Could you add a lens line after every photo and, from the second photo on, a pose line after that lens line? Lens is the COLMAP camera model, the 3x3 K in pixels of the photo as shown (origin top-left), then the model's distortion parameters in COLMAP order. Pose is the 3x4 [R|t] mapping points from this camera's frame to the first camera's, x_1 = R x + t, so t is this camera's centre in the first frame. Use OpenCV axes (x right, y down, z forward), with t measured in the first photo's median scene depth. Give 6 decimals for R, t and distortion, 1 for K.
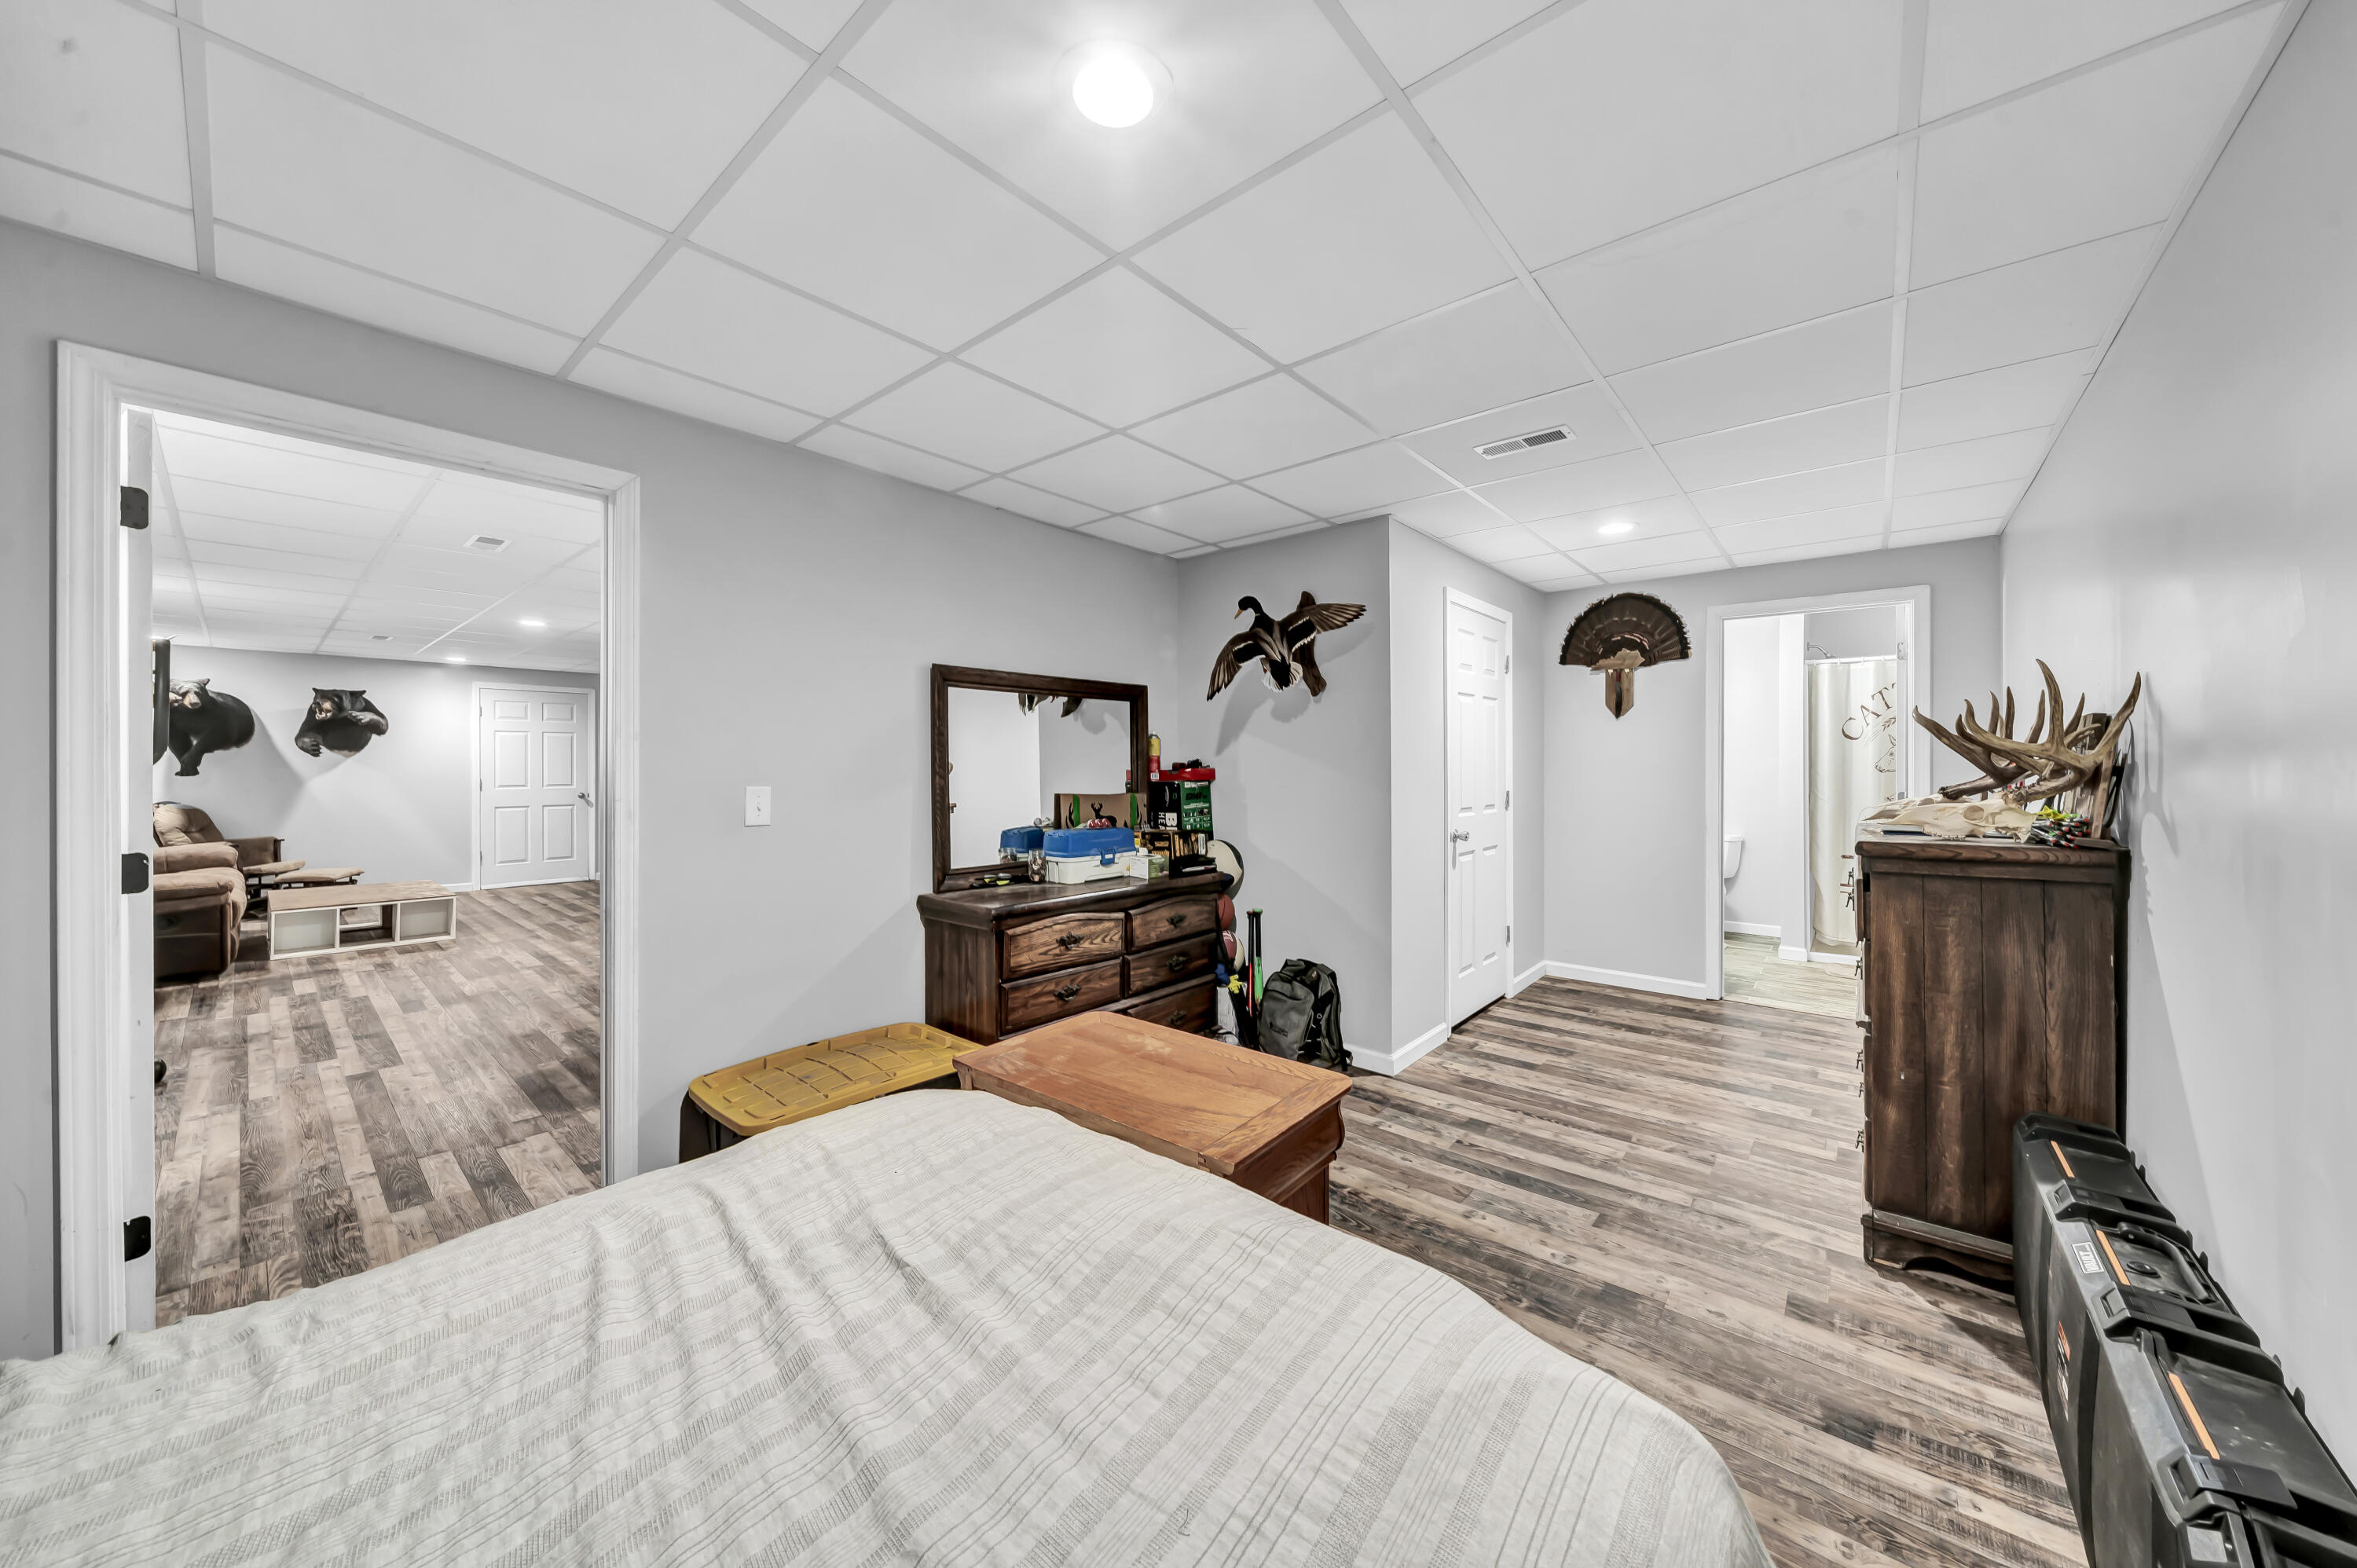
lens RADIAL K [[831.9, 0, 1170.5], [0, 831.9, 768.6], [0, 0, 1]] dist [-0.009485, -0.000043]
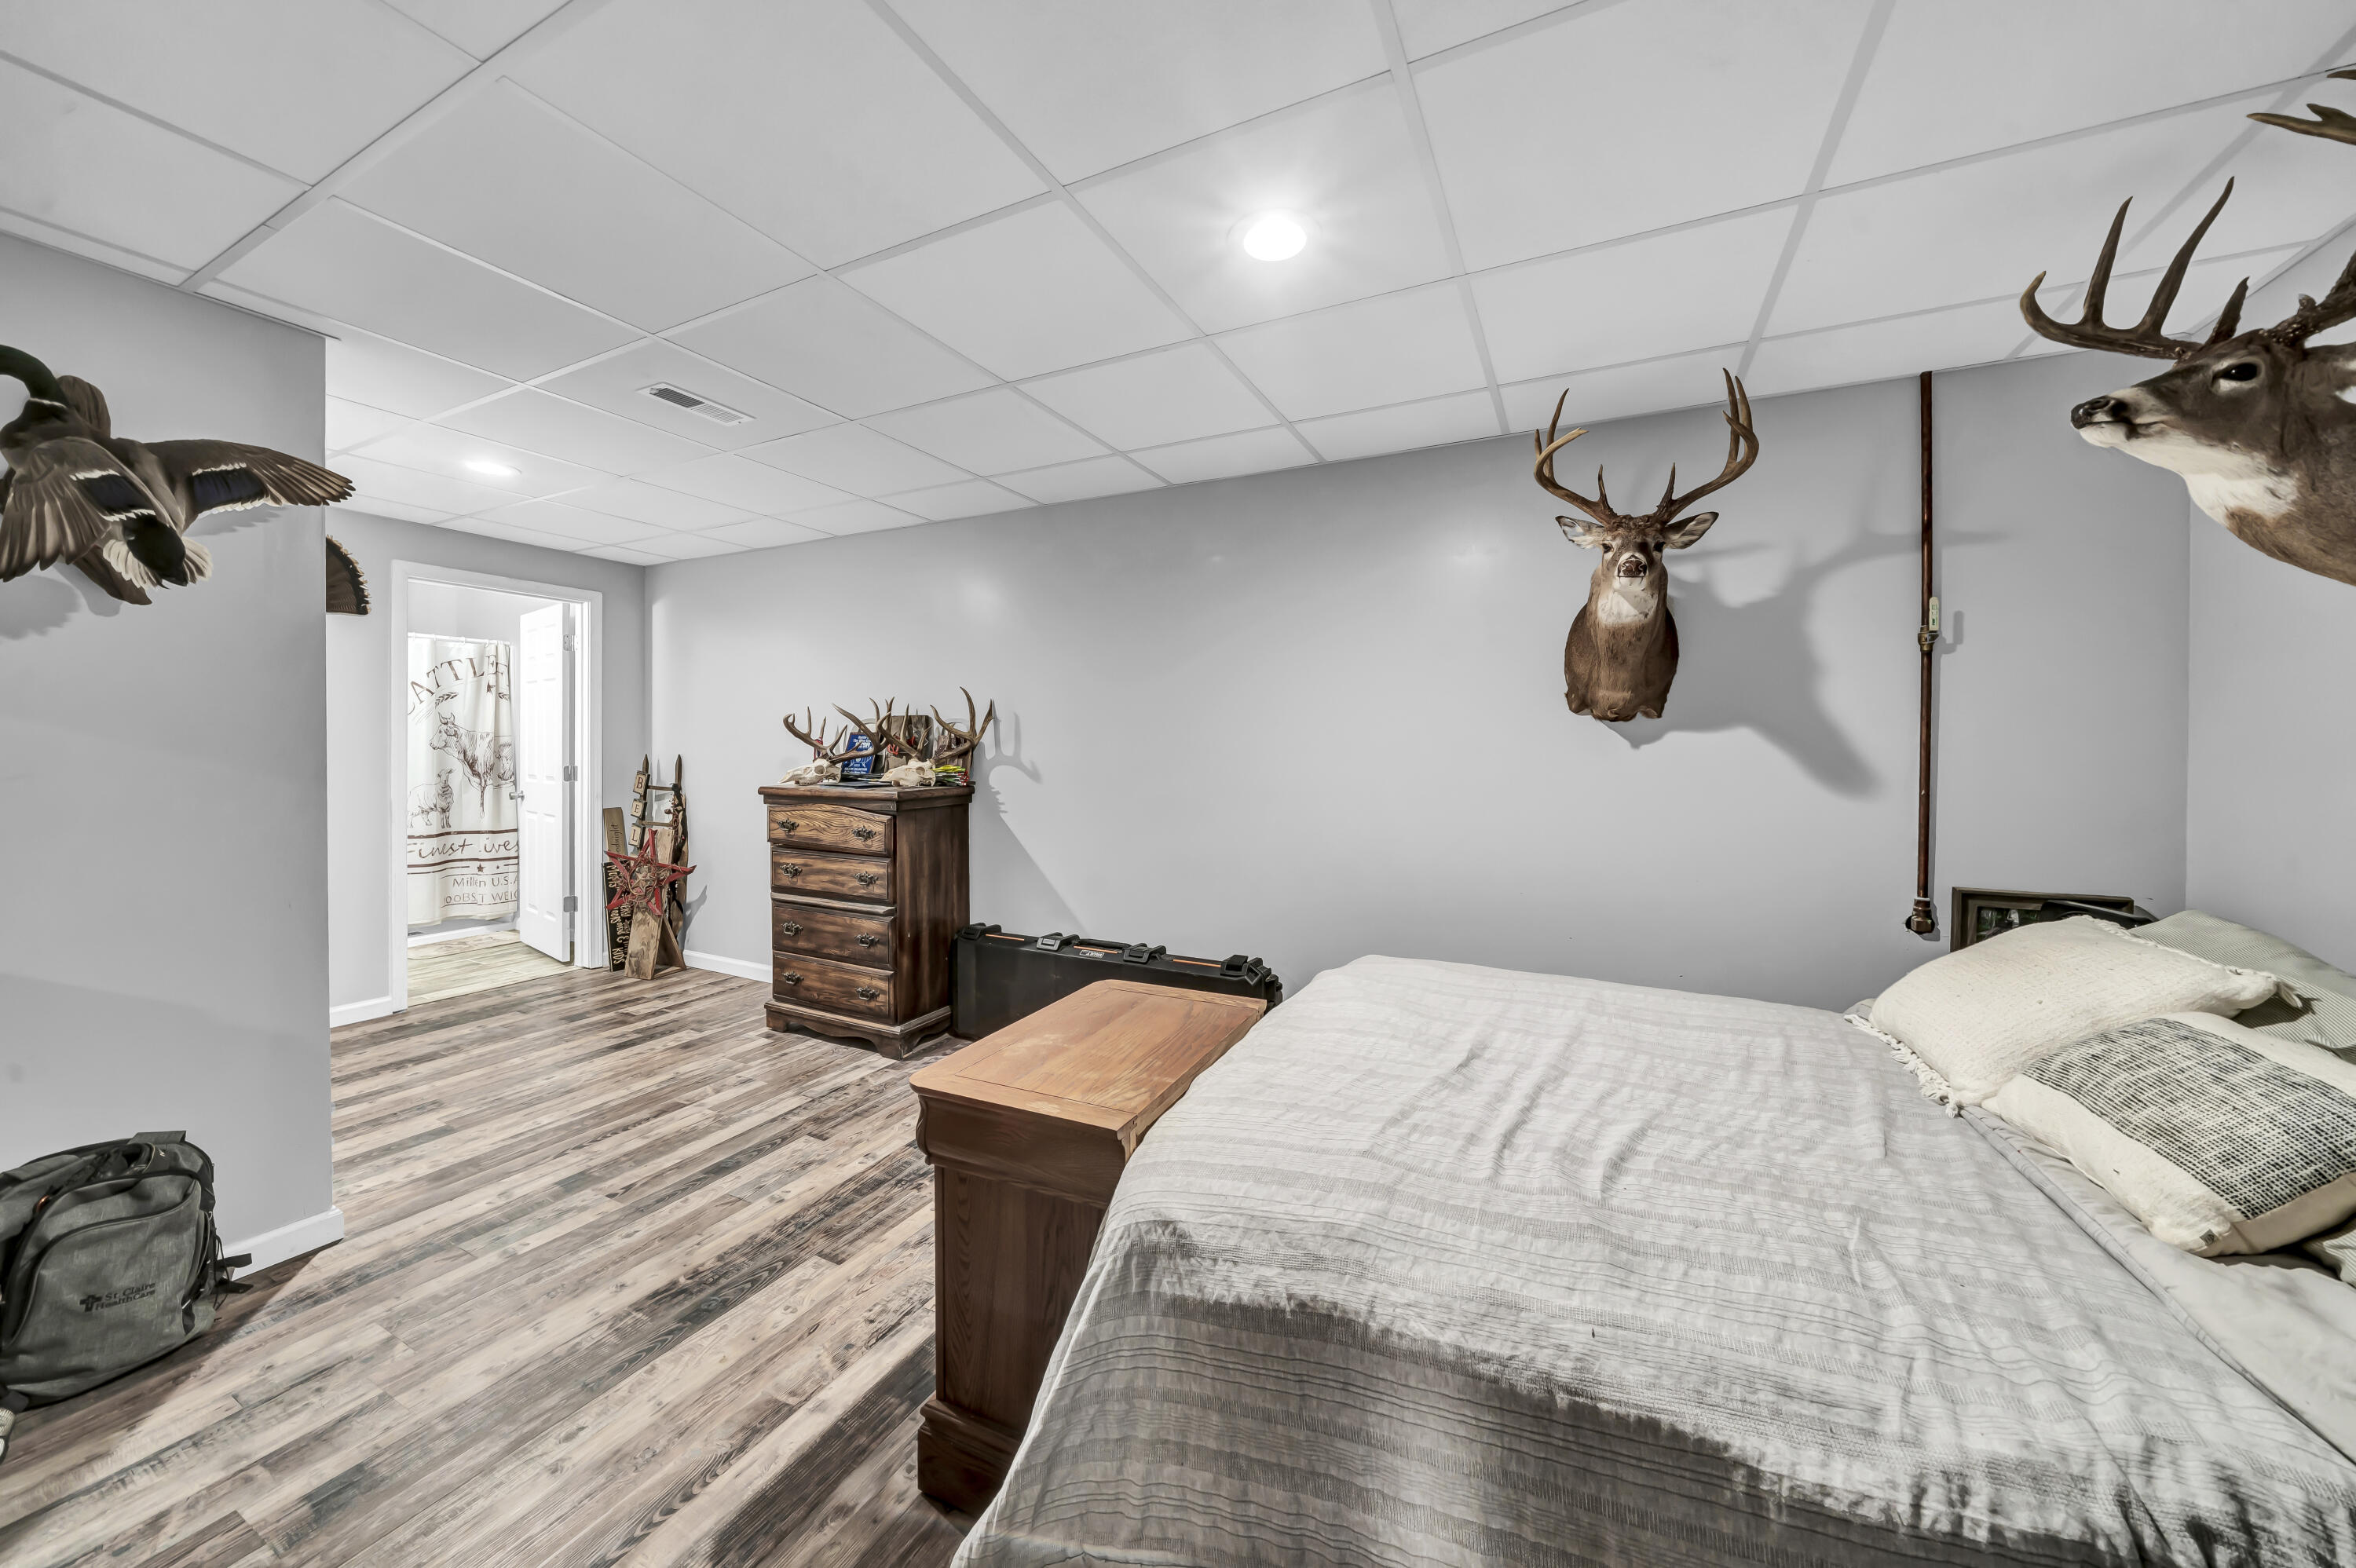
lens RADIAL K [[798.0, 0, 1176.8], [0, 798.0, 744.7], [0, 0, 1]] dist [-0.001202, -0.000148]
pose [[-0.241853, -0.000439, 0.970313, -0.546567], [0.001254, 0.999999, 0.000765, -0.001370], [-0.970312, 0.001402, -0.241853, 0.624358]]
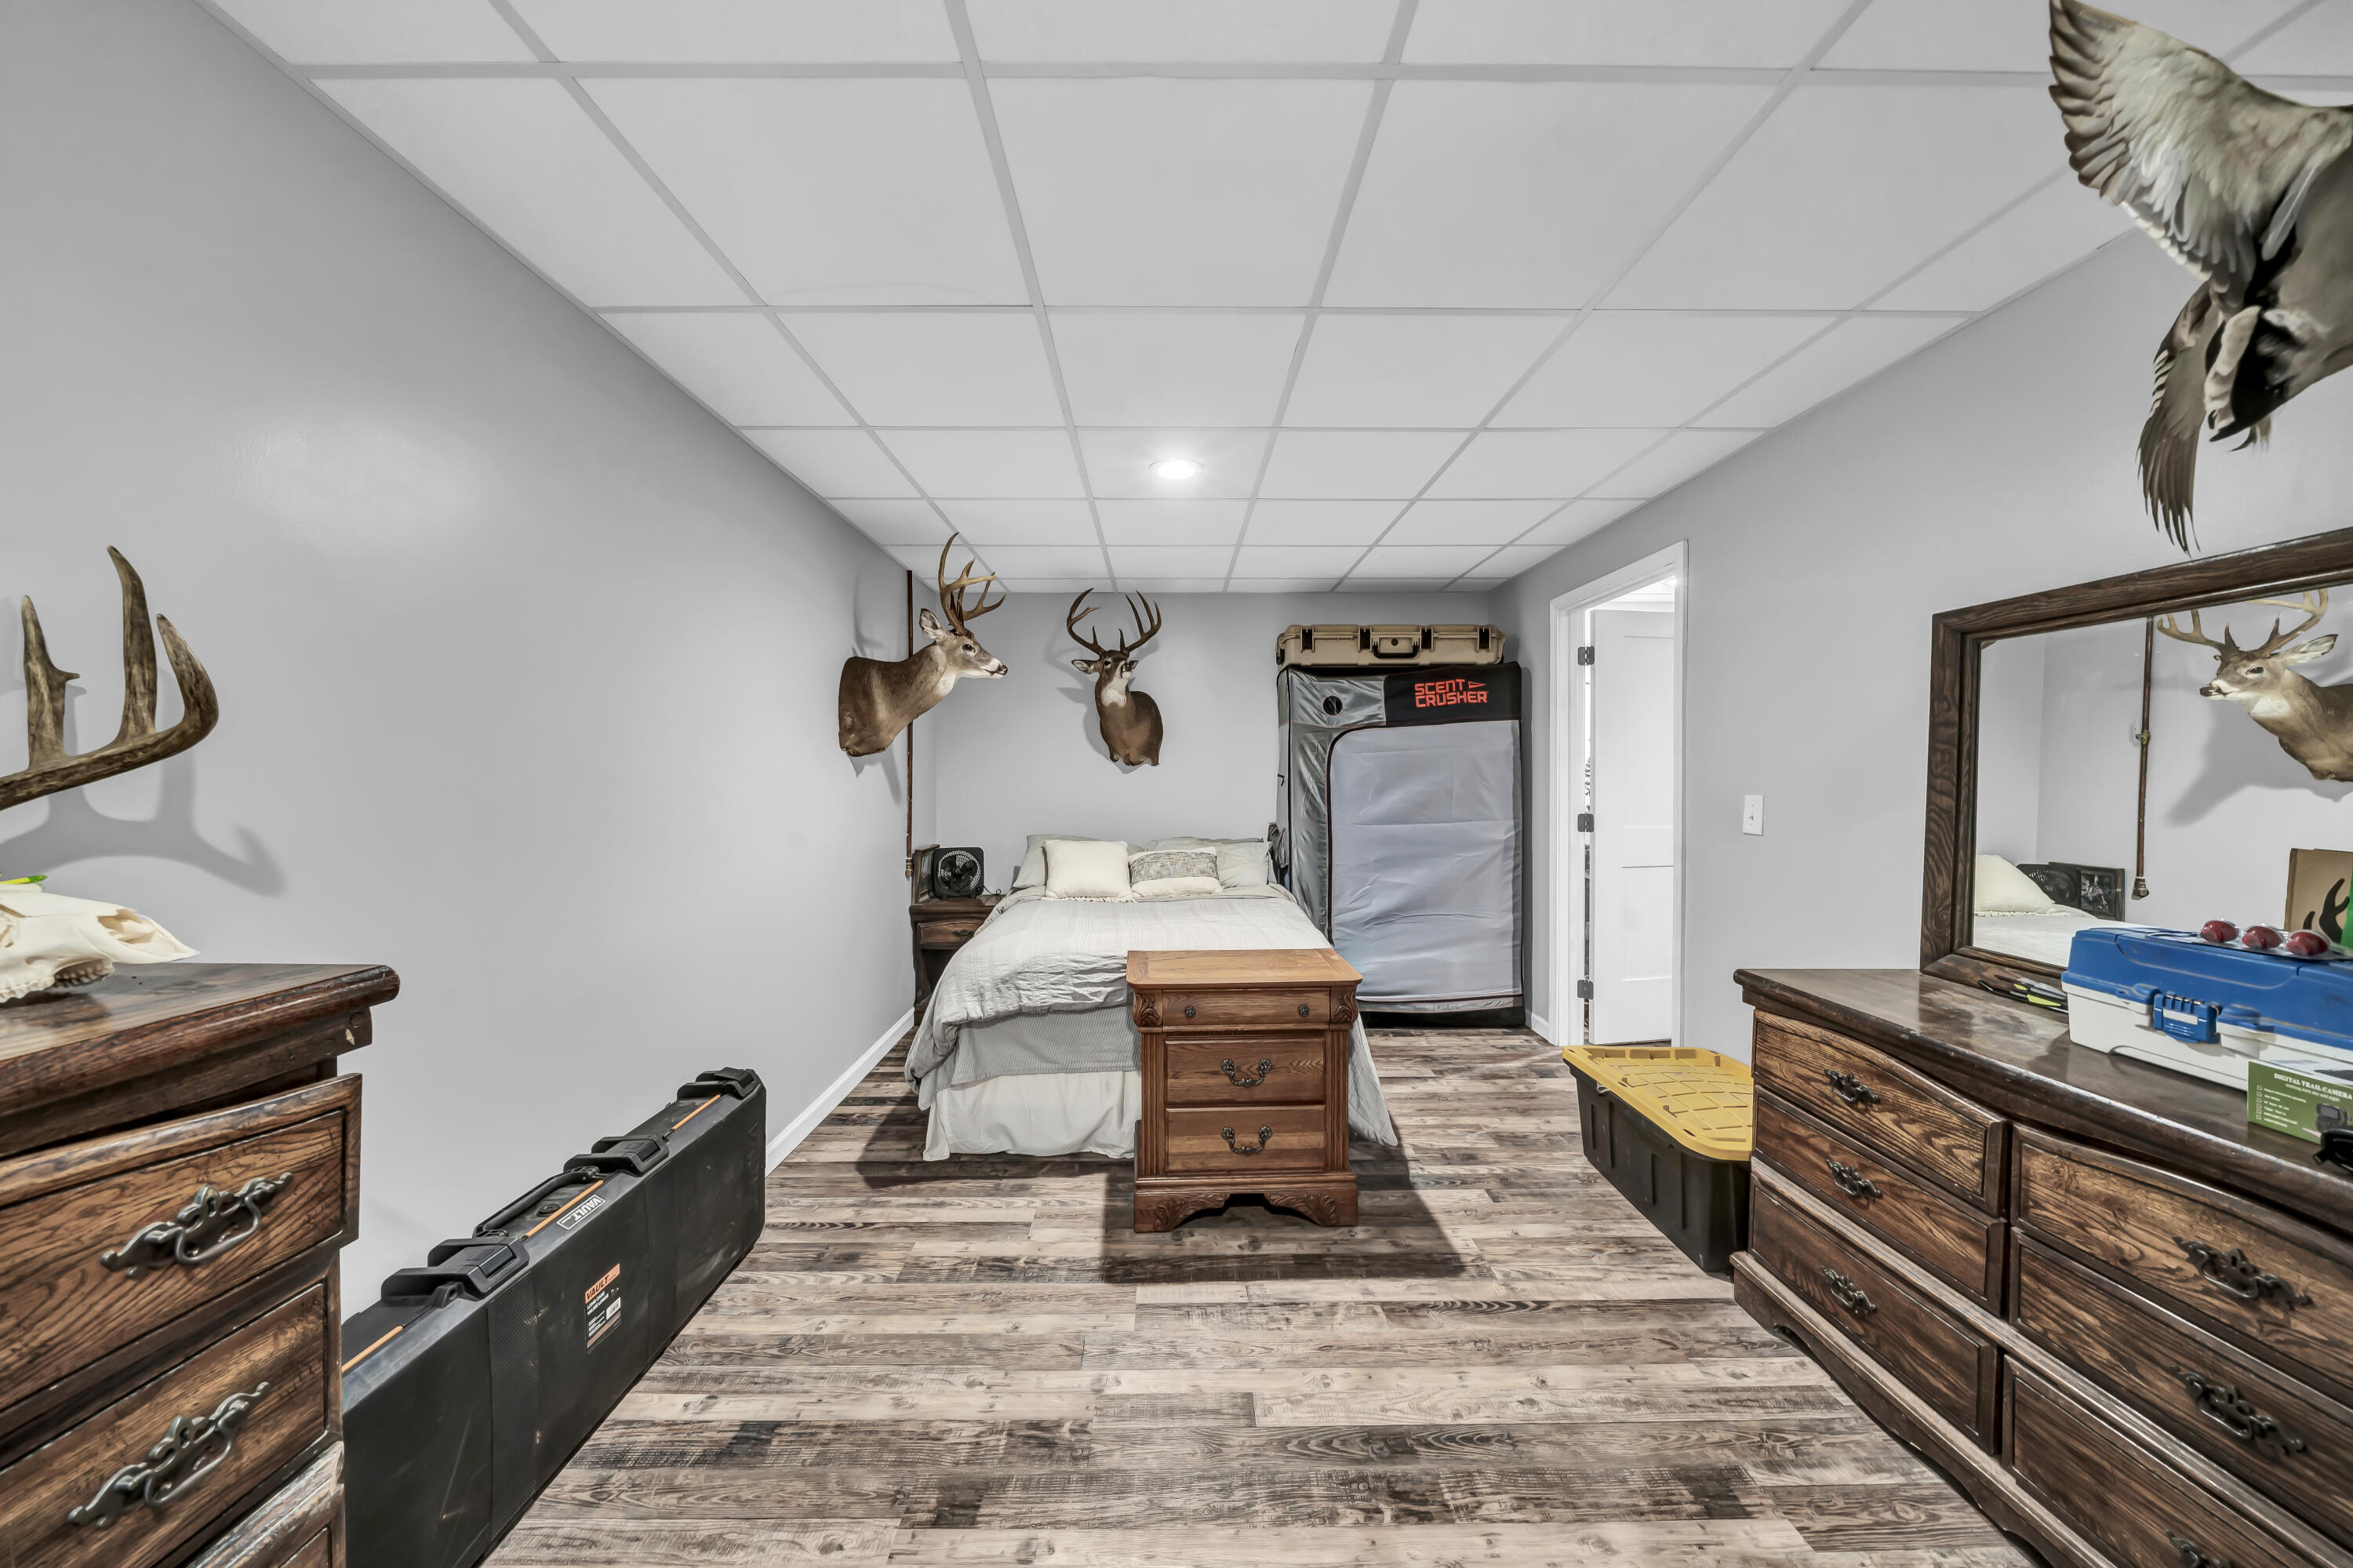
lens RADIAL K [[819.7, 0, 1189.8], [0, 819.7, 827.2], [0, 0, 1]] dist [-0.000332, -0.000037]
pose [[-0.745284, 0.044654, -0.665250, 0.576929], [0.000913, 0.997822, 0.065954, -0.004773], [0.666746, 0.048548, -0.743702, 1.123735]]
